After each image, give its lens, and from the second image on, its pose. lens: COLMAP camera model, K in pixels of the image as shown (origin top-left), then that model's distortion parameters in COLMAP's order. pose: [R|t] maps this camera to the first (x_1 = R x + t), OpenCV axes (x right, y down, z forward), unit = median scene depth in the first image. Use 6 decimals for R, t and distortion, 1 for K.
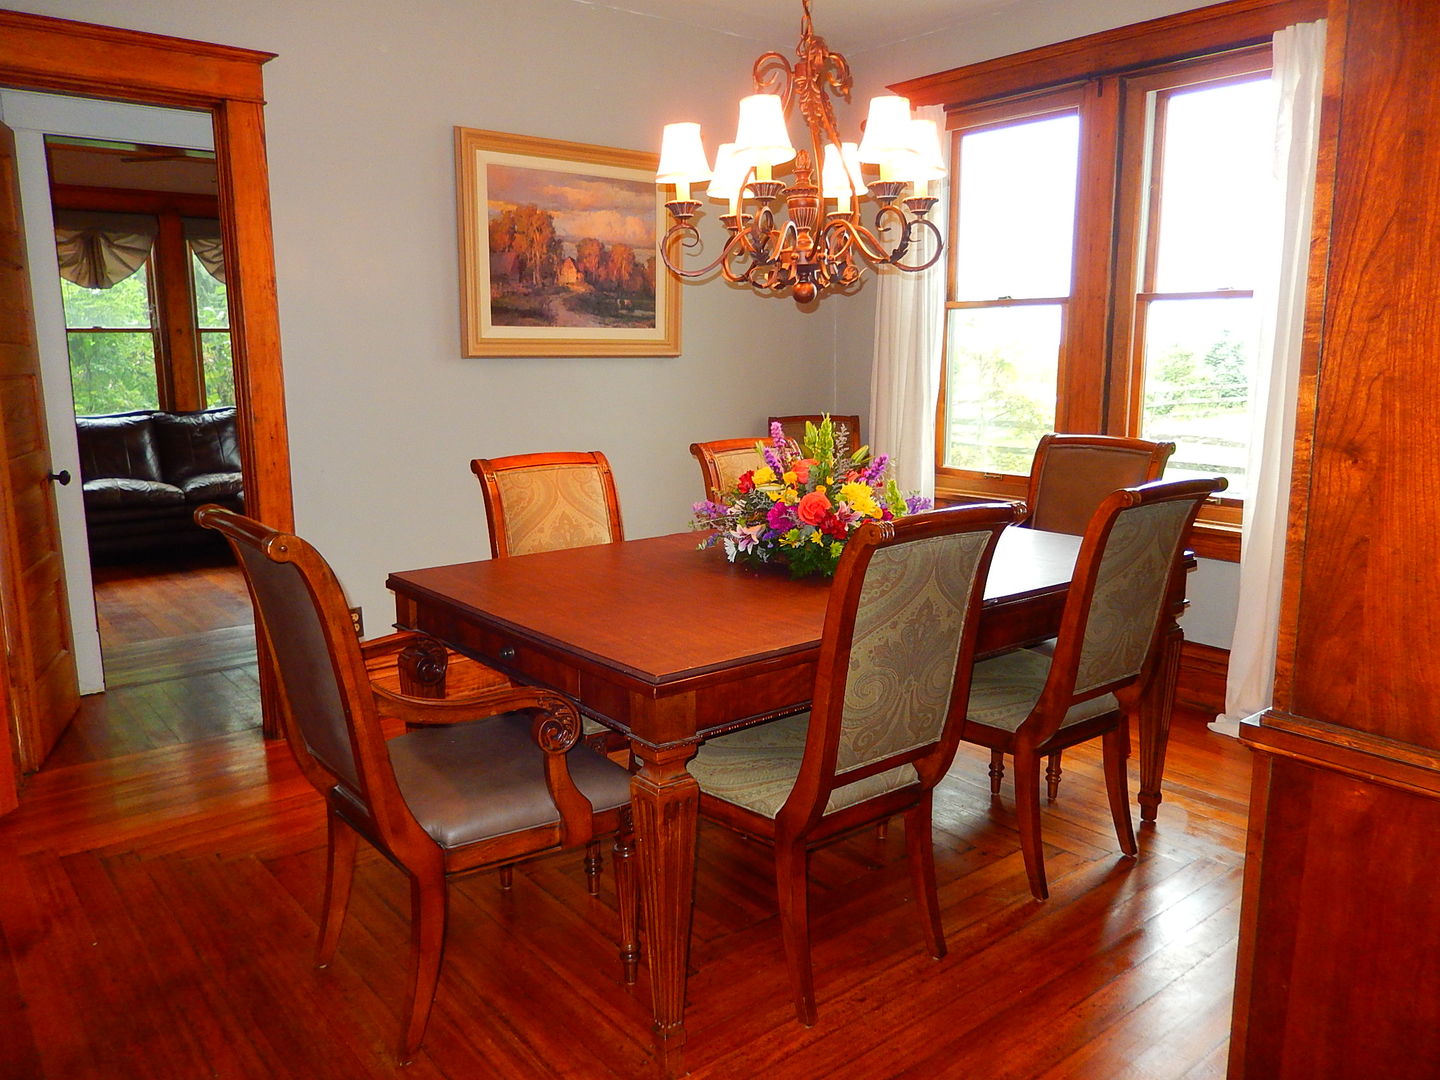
lens RADIAL K [[1081.6, 0, 720.0], [0, 1081.6, 540.0], [0, 0, 1]] dist [-0.012451, 0.007876]
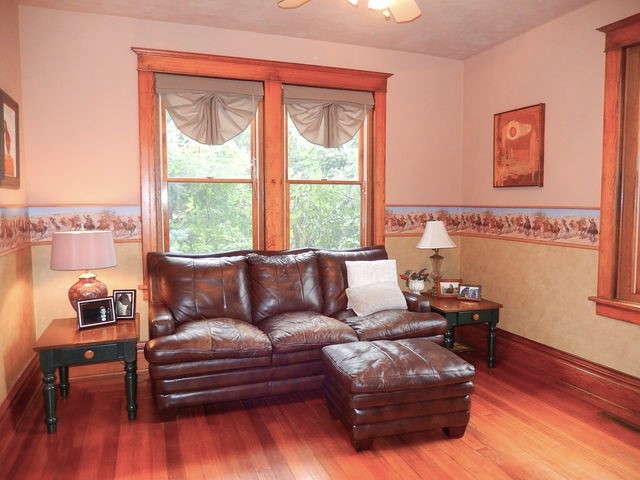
lens RADIAL K [[480.7, 0, 320.0], [0, 480.7, 240.0], [0, 0, 1]] dist [-0.012451, 0.007876]
pose [[0.946034, 0.031948, -0.322489, -0.289184], [-0.062093, 0.994561, -0.083624, -0.092869], [0.318063, 0.099136, 0.942872, 0.542904]]
